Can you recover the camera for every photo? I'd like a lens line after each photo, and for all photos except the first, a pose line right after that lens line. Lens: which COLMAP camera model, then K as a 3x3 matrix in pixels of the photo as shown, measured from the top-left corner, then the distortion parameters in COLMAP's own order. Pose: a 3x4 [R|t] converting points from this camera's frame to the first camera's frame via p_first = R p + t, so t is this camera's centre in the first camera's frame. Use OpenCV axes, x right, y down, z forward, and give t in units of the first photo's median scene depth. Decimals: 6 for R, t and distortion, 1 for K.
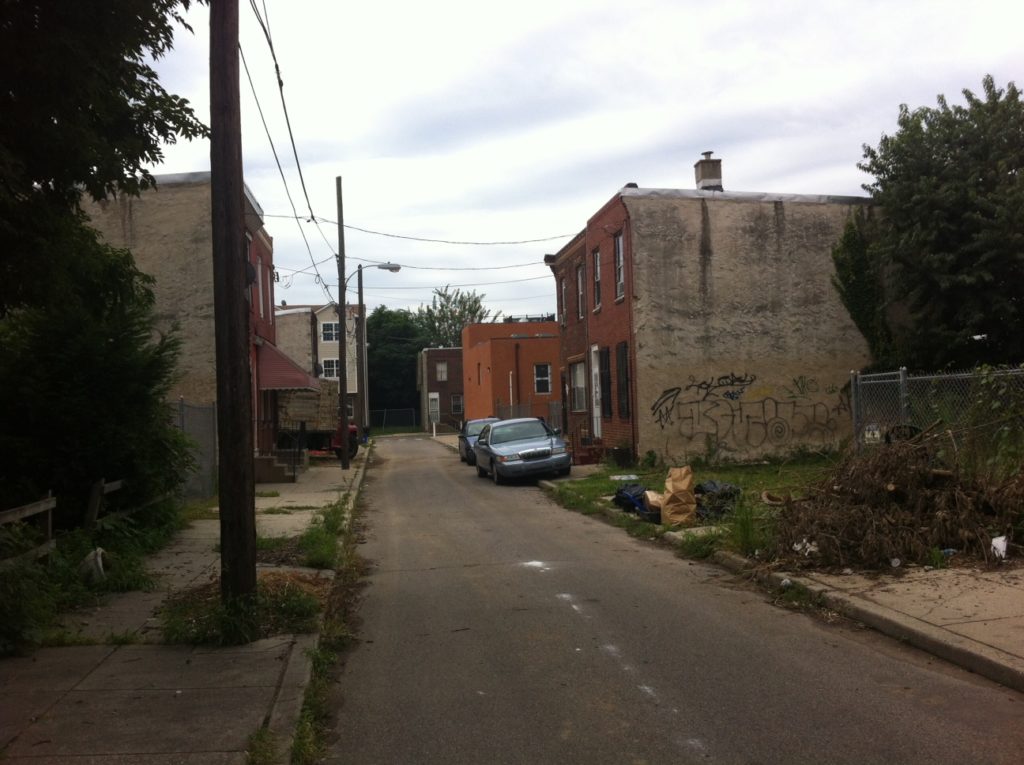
lens RADIAL K [[998.6, 0, 511.3], [0, 998.6, 384.6], [0, 0, 1]] dist [-0.004740, 0.000000]
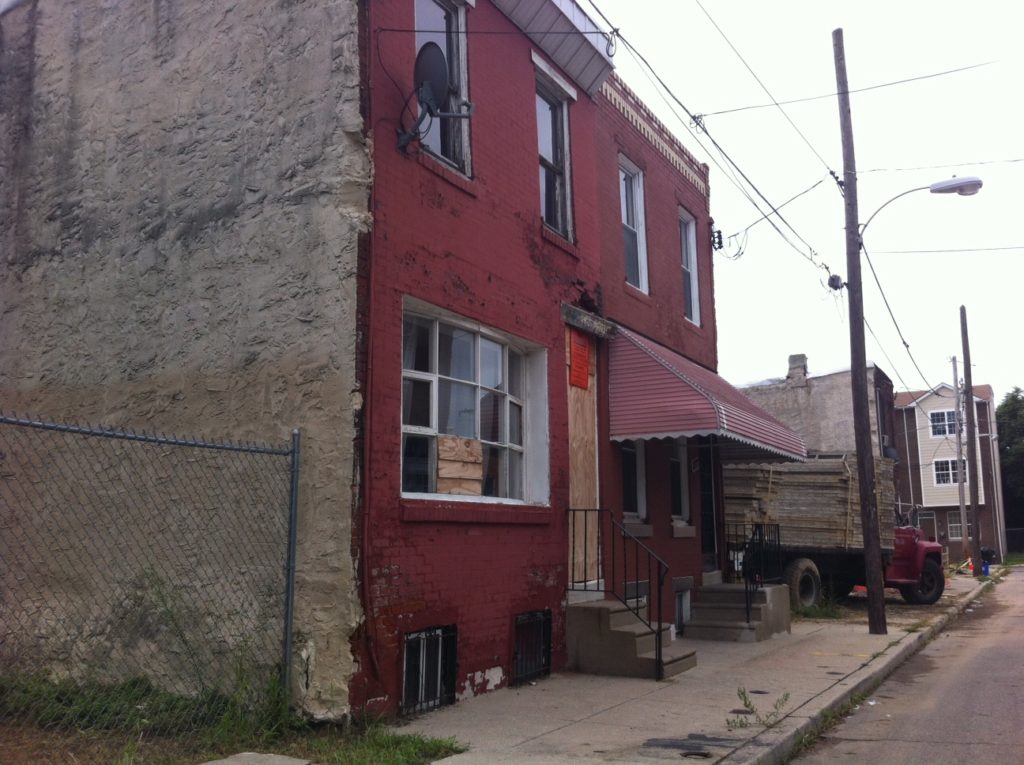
lens RADIAL K [[998.6, 0, 509.0], [0, 998.6, 386.4], [0, 0, 1]] dist [-0.004740, 0.000000]
pose [[0.815202, -0.074237, -0.574399, -0.041203], [0.003771, 0.992411, -0.122910, 0.034278], [0.579164, 0.098030, 0.809296, 0.630807]]
